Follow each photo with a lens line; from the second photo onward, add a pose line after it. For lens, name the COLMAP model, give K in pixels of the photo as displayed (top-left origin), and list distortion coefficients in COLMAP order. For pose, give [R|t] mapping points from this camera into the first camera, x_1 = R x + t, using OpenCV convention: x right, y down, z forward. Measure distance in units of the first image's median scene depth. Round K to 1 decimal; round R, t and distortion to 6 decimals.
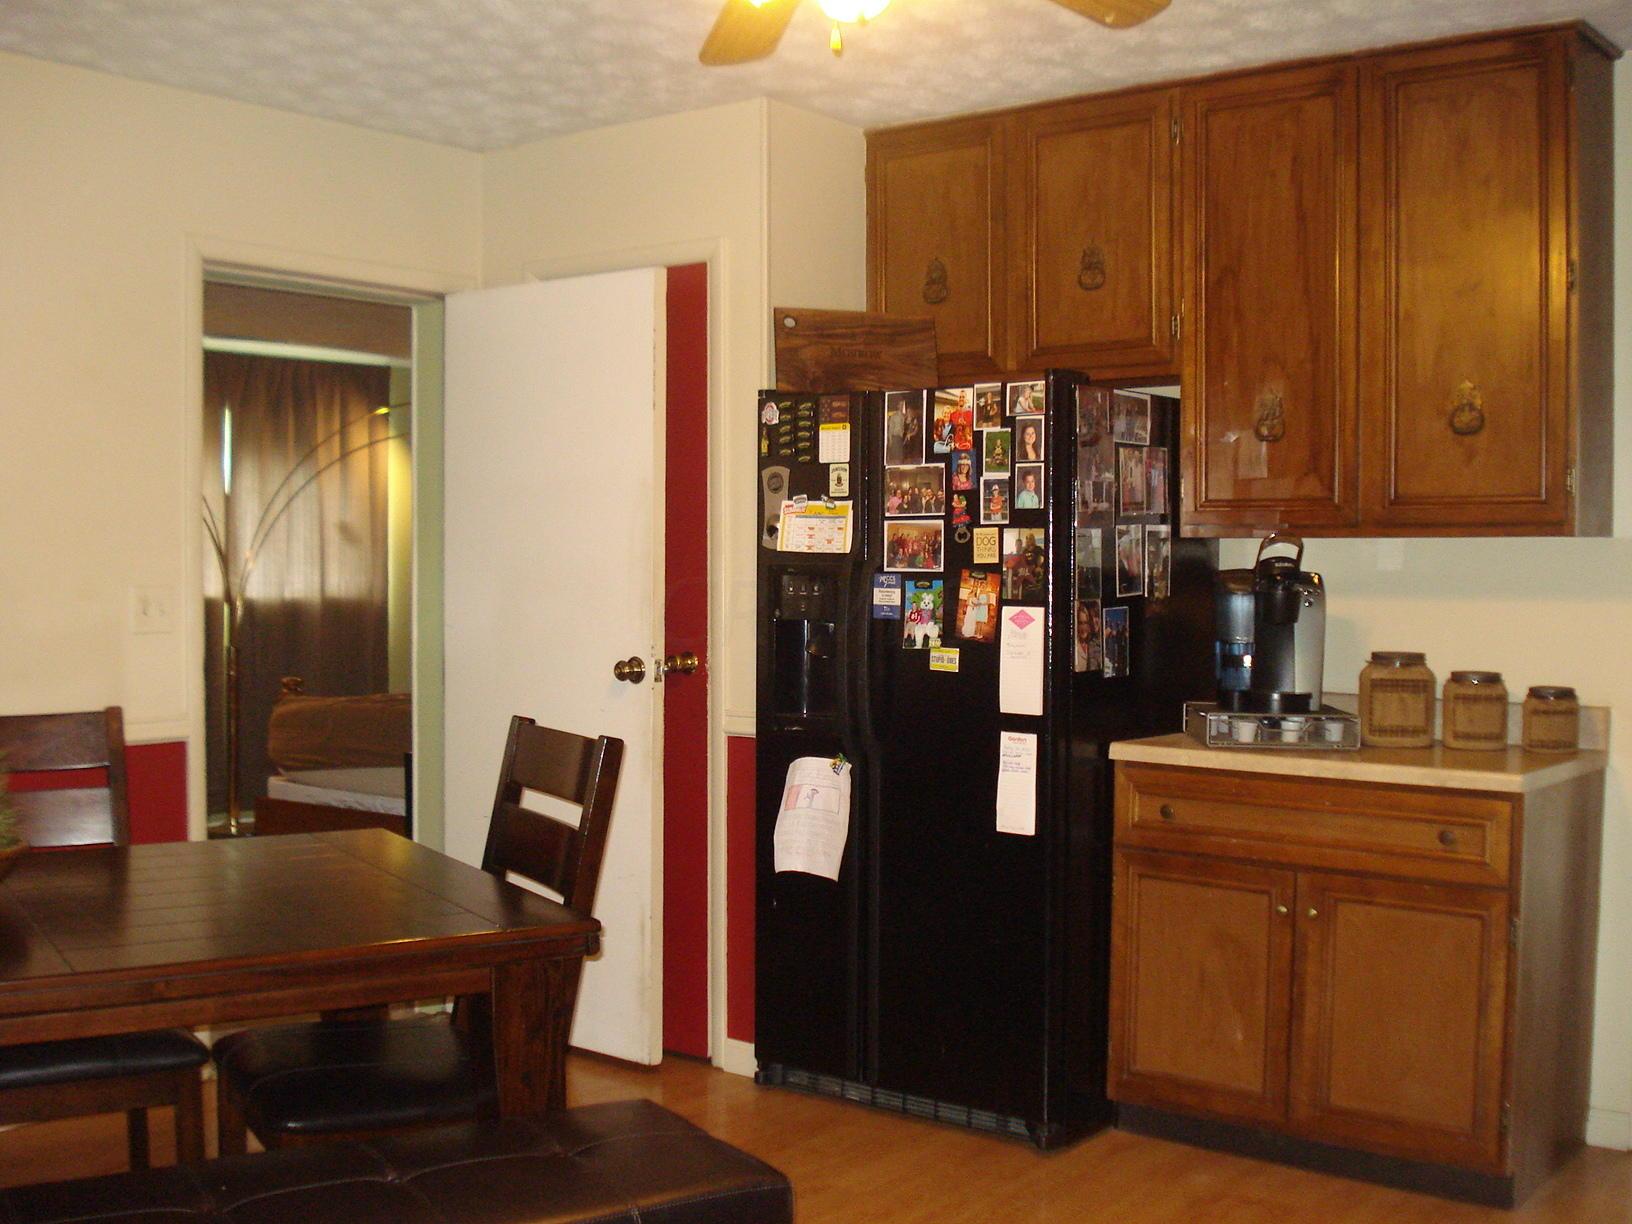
lens RADIAL K [[1892.5, 0, 804.9], [0, 1892.5, 609.1], [0, 0, 1]] dist [-0.019702, 0.000000]
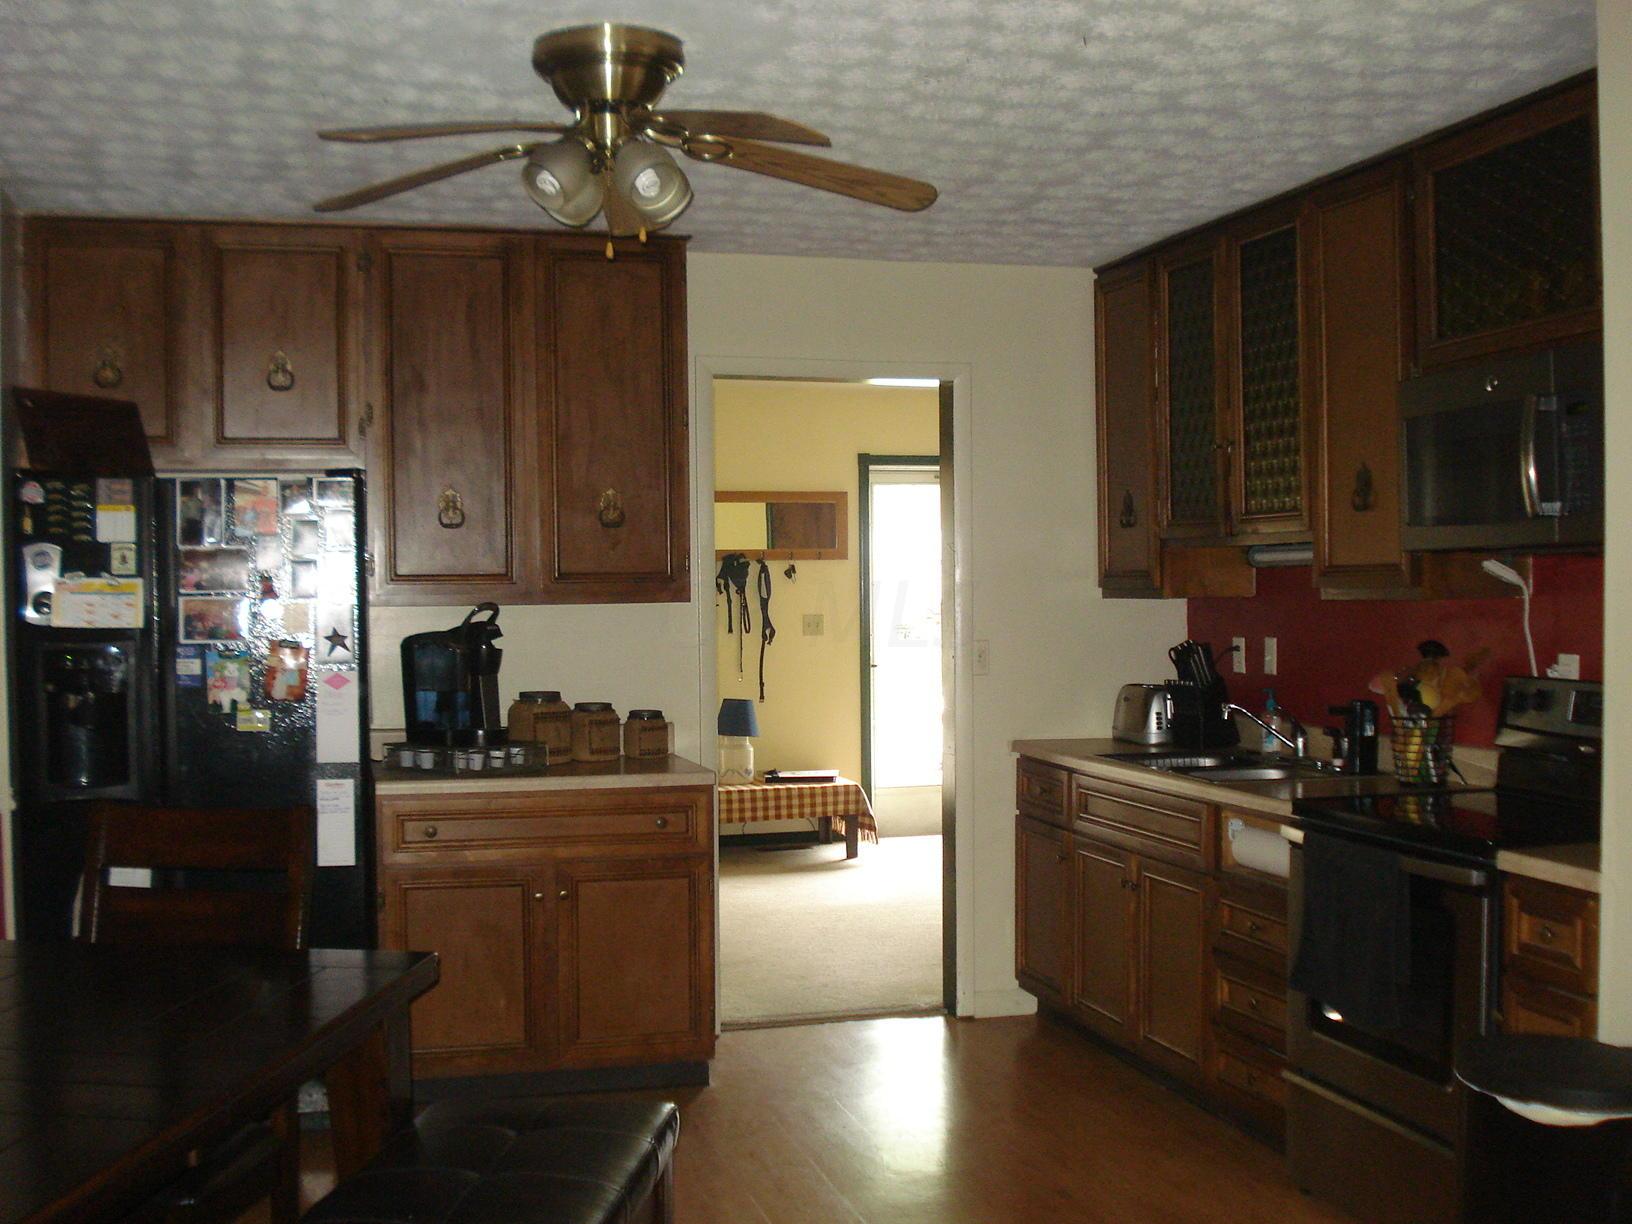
lens RADIAL K [[1892.5, 0, 813.1], [0, 1892.5, 607.9], [0, 0, 1]] dist [-0.019702, 0.000000]
pose [[0.636750, -0.021829, 0.770761, -0.581538], [0.030822, 0.999521, 0.002844, -0.033406], [-0.770454, 0.021945, 0.637118, 0.029606]]
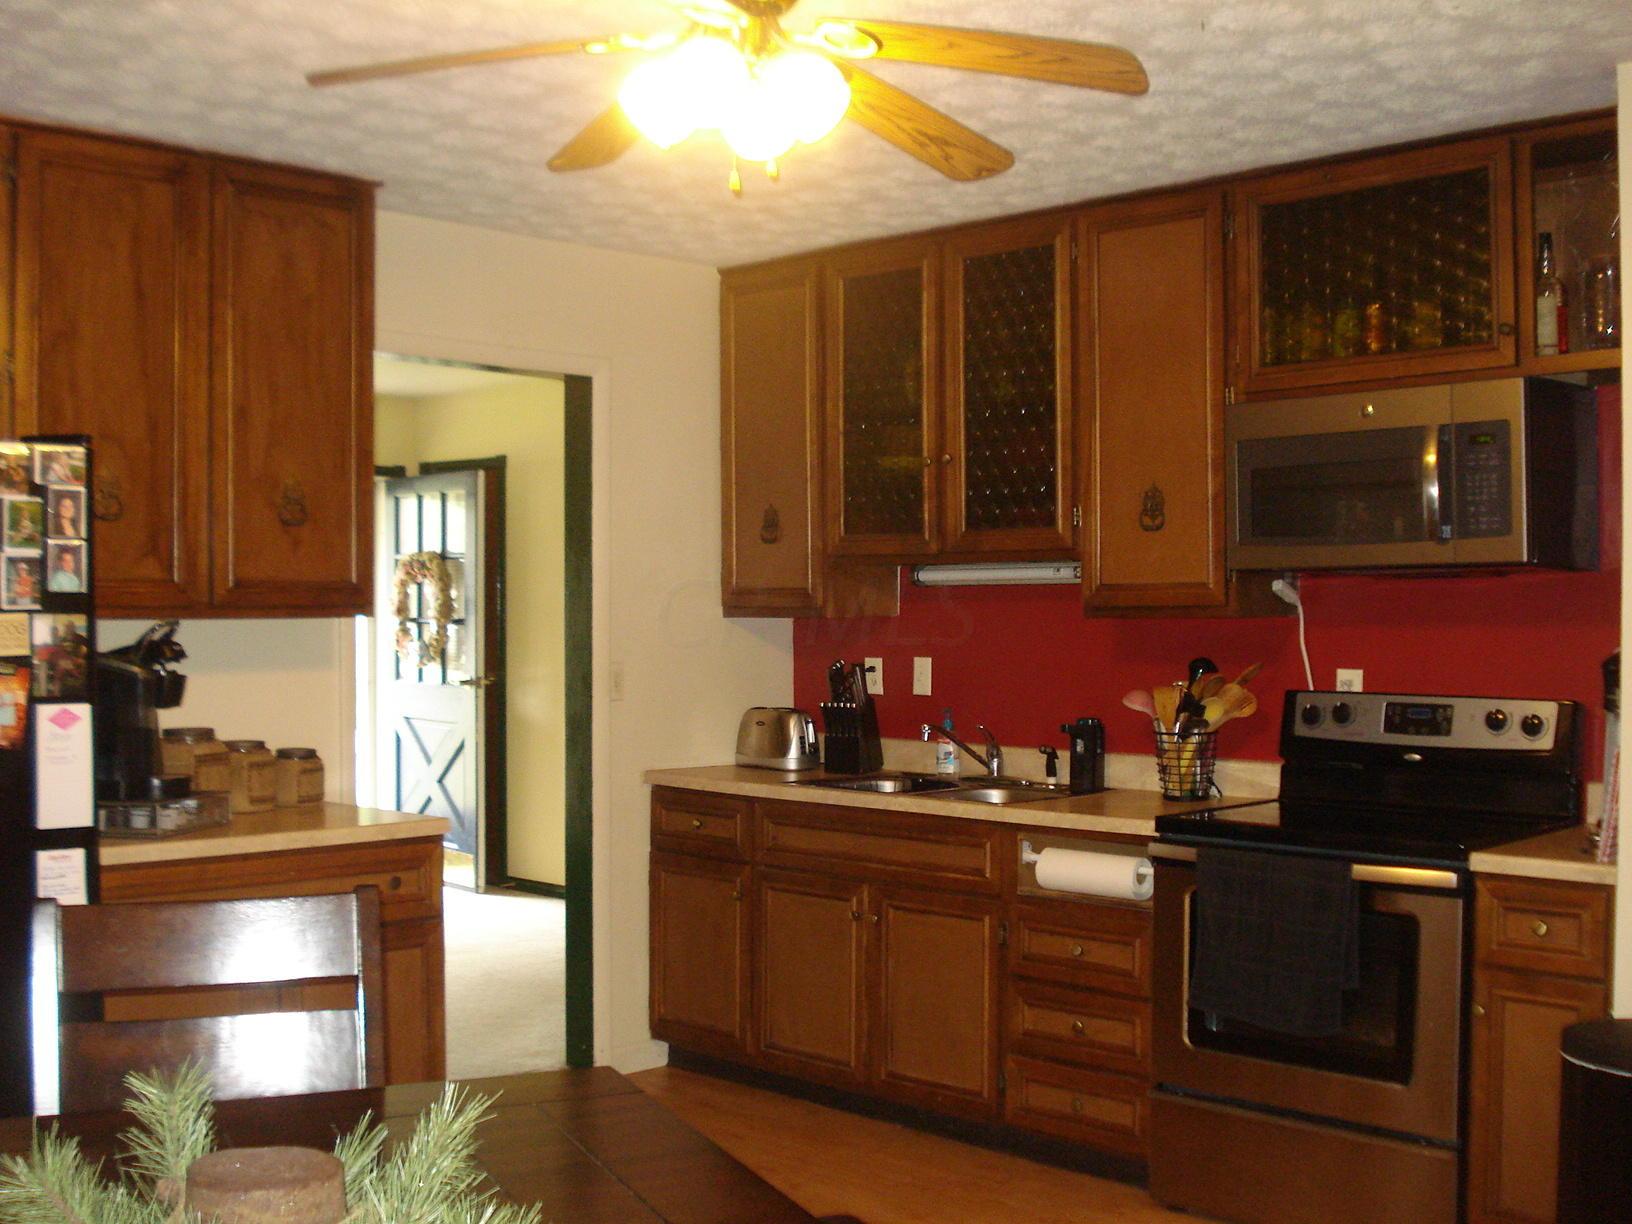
lens RADIAL K [[1892.5, 0, 809.1], [0, 1892.5, 618.7], [0, 0, 1]] dist [-0.019702, 0.000000]
pose [[0.165615, -0.011563, 0.986123, -0.669793], [0.024331, 0.999675, 0.007636, -0.038099], [-0.985890, 0.022728, 0.165842, 0.504581]]
